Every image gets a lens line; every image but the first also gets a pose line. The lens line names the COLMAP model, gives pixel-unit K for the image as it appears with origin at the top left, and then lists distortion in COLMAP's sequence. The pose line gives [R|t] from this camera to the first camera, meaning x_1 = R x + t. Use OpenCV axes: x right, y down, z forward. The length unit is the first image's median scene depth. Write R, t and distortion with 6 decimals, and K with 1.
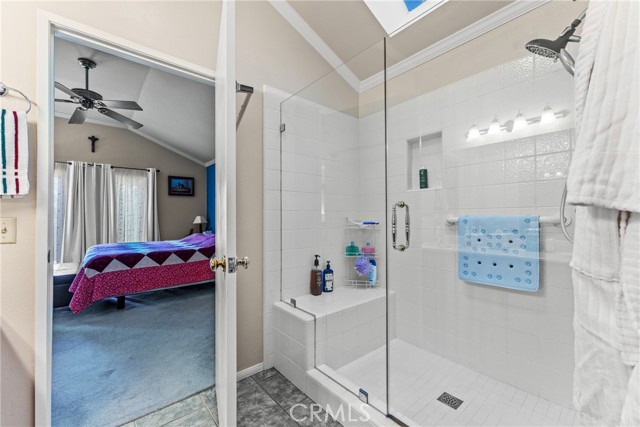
lens RADIAL K [[254.5, 0, 319.4], [0, 254.5, 216.3], [0, 0, 1]] dist [-0.000970, -0.000189]
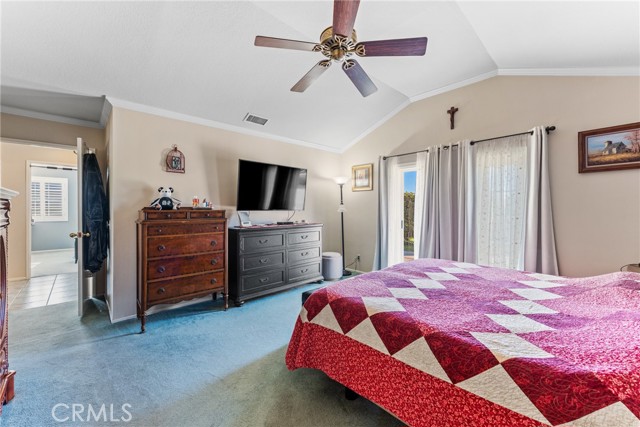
lens RADIAL K [[254.5, 0, 319.5], [0, 254.5, 210.4], [0, 0, 1]] dist [-0.000970, -0.000189]
pose [[0.043678, 0.012189, -0.998971, -0.156980], [0.004442, 0.999913, 0.012394, -0.024916], [0.999036, -0.004979, 0.043620, 0.574359]]
